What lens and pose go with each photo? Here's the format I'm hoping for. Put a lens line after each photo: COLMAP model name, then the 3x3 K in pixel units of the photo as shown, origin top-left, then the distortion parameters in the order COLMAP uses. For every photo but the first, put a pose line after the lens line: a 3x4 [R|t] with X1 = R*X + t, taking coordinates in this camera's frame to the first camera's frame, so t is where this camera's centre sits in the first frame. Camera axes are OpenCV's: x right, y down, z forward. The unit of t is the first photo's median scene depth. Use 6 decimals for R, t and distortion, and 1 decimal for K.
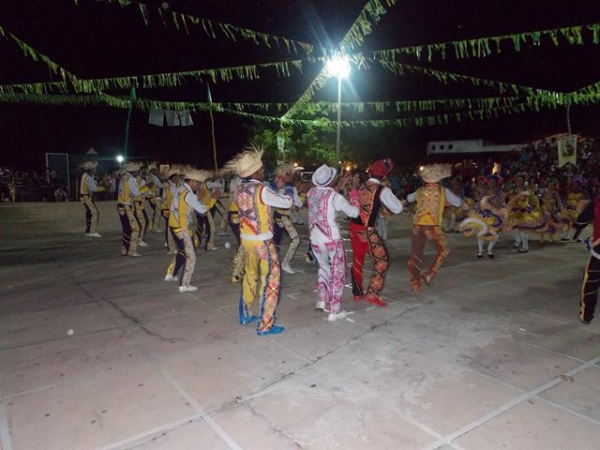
lens RADIAL K [[423.4, 0, 300.4], [0, 423.4, 226.8], [0, 0, 1]] dist [0.047576, -0.002181]
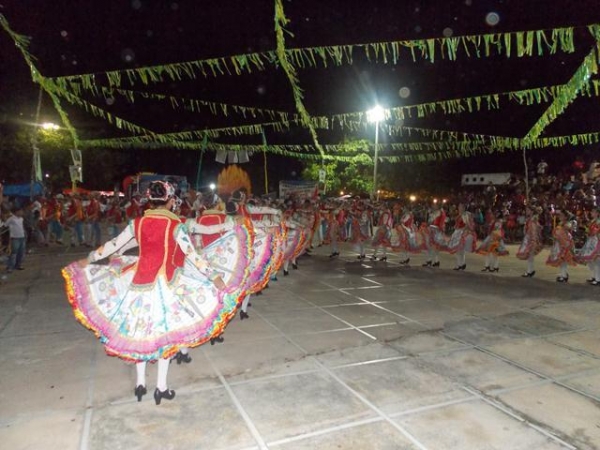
lens RADIAL K [[398.5, 0, 303.2], [0, 398.5, 225.9], [0, 0, 1]] dist [-0.008567, -0.002086]
pose [[0.979456, 0.028421, -0.199644, 0.181301], [-0.041073, 0.997382, -0.059518, 0.022968], [0.197430, 0.066495, 0.978059, -0.154121]]
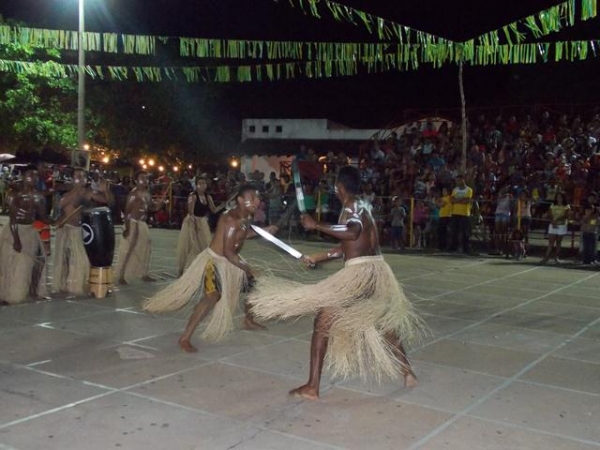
lens RADIAL K [[696.2, 0, 299.5], [0, 696.2, 227.1], [0, 0, 1]] dist [0.079177, 0.000000]
pose [[0.933178, -0.008972, 0.359303, 0.040825], [0.025261, 0.998853, -0.040666, -0.013627], [-0.358526, 0.047025, 0.932334, 0.132101]]
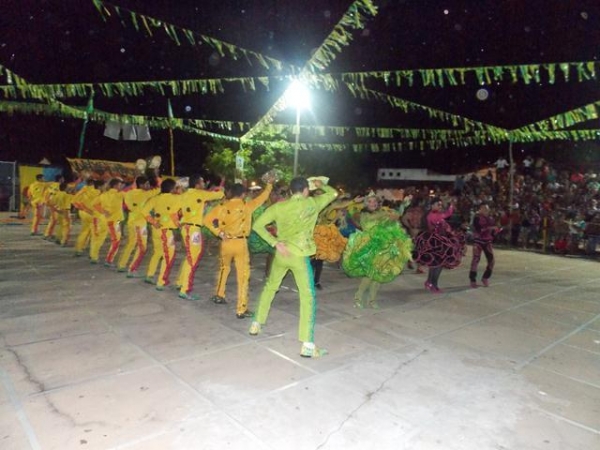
lens RADIAL K [[399.0, 0, 298.8], [0, 399.0, 220.5], [0, 0, 1]] dist [0.012113, -0.007842]
pose [[0.993340, 0.034861, 0.109816, -0.009012], [-0.028476, 0.997841, -0.059184, -0.006561], [-0.111642, 0.055662, 0.992188, 0.057207]]
